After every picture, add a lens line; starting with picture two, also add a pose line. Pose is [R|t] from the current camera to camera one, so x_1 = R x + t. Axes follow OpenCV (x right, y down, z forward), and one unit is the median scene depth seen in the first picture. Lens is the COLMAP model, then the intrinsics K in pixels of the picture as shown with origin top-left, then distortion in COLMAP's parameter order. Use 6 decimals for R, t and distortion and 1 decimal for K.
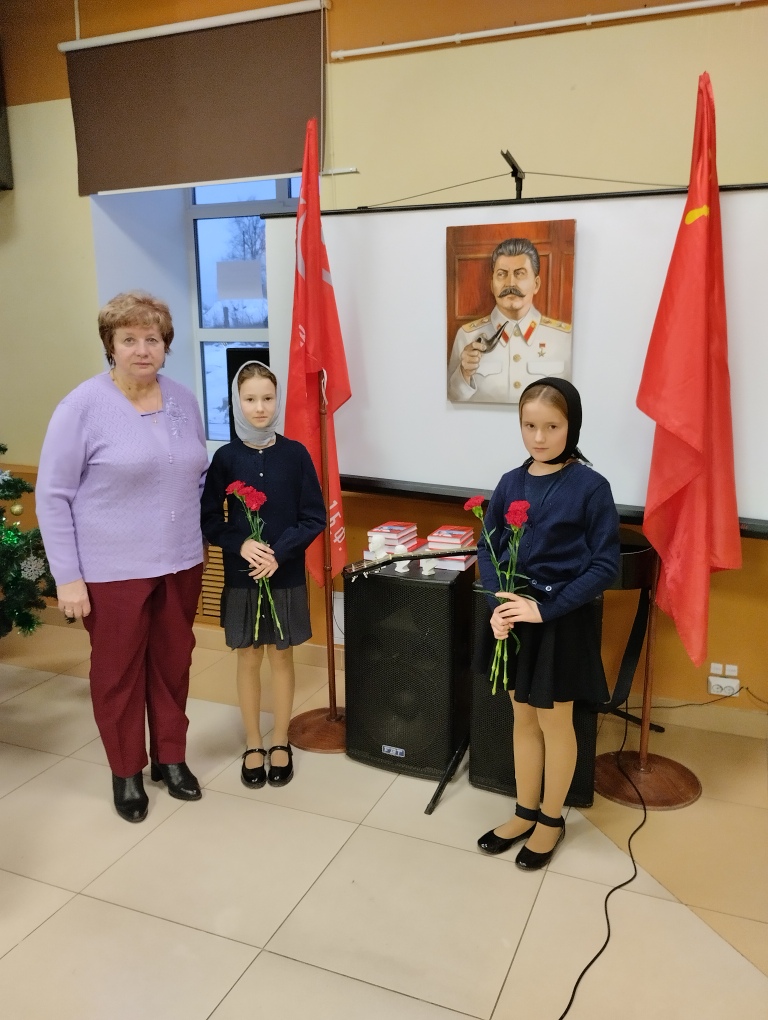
lens RADIAL K [[828.8, 0, 384.0], [0, 828.8, 510.0], [0, 0, 1]] dist [0.011962, -0.021499]
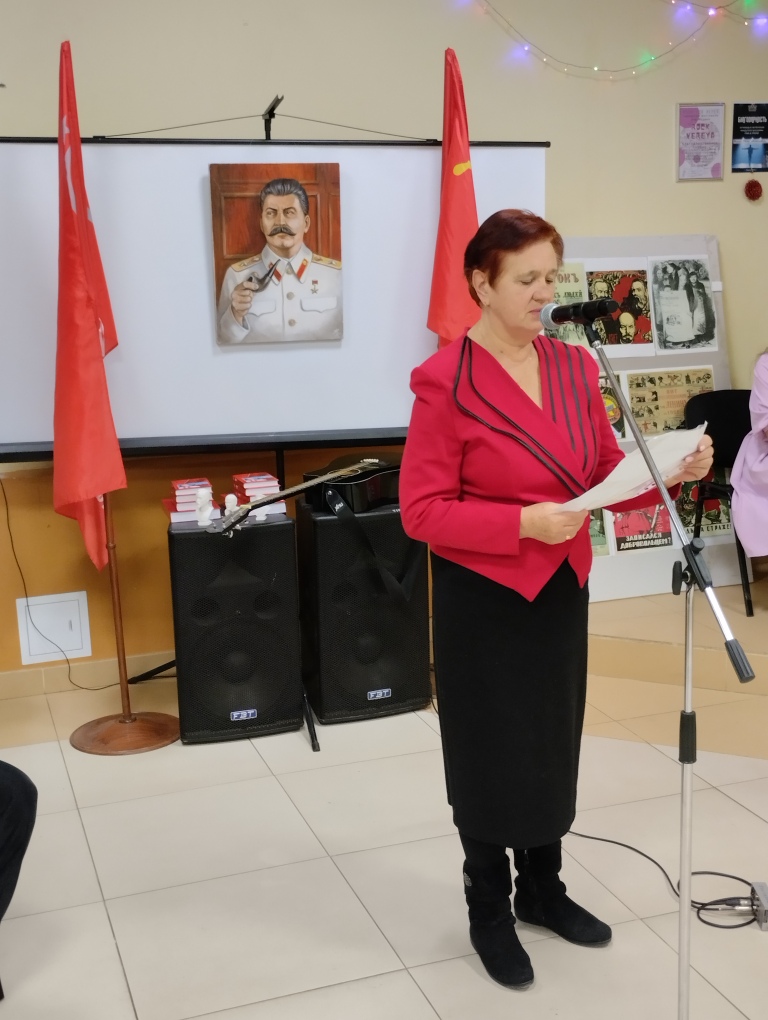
lens RADIAL K [[1211.1, 0, 362.0], [0, 1211.1, 509.1], [0, 0, 1]] dist [0.001223, 0.004500]
pose [[0.752956, -0.147944, 0.641226, -0.760774], [0.163089, 0.985955, 0.035974, 0.033660], [-0.637542, 0.077490, 0.766509, -0.163802]]
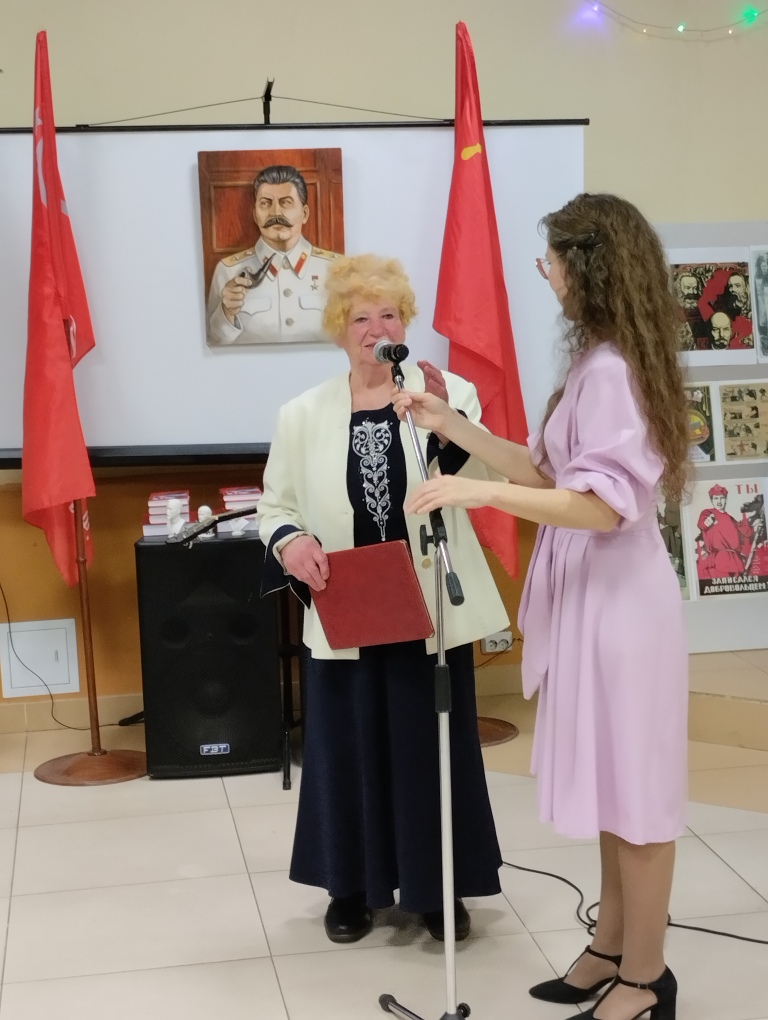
lens RADIAL K [[1763.7, 0, 384.0], [0, 1763.7, 510.0], [0, 0, 1]] dist [0.027557, -0.173908]
pose [[0.848057, -0.098694, 0.520633, -0.792845], [0.139927, 0.989338, -0.040382, 0.149001], [-0.511097, 0.107097, 0.852825, -0.695405]]
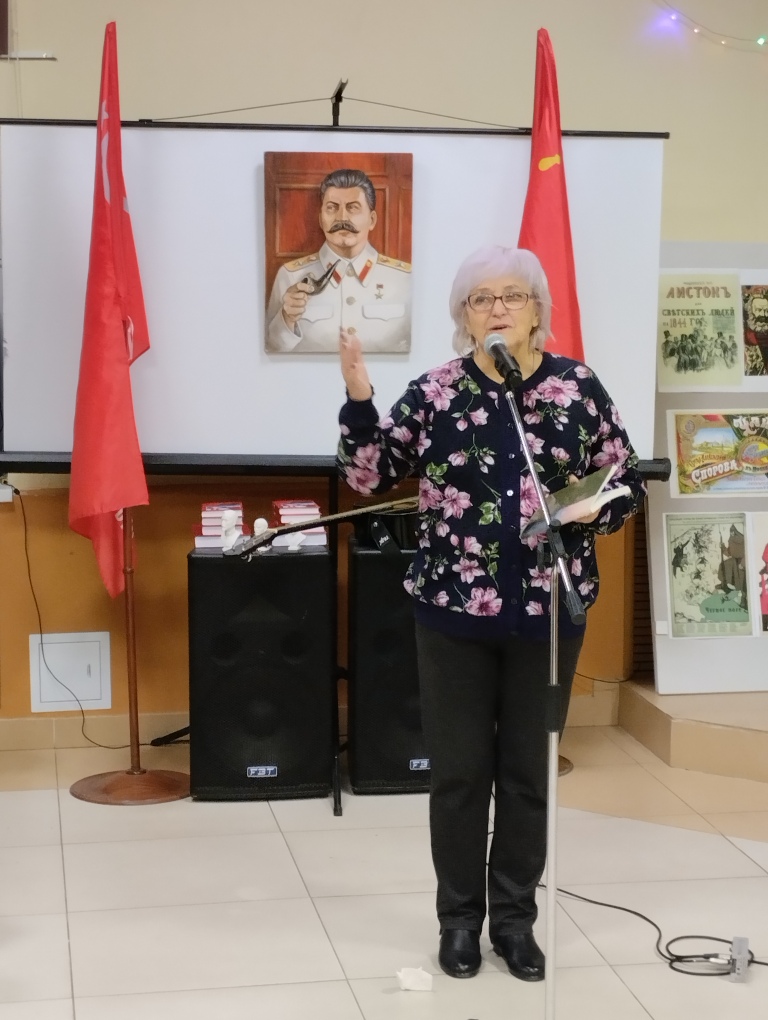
lens RADIAL K [[1924.7, 0, 384.0], [0, 1924.7, 510.0], [0, 0, 1]] dist [0.029396, -0.193419]
pose [[0.846590, -0.061725, 0.528654, -0.913326], [0.105855, 0.992937, -0.053584, 0.152724], [-0.521613, 0.101324, 0.847144, -0.737428]]
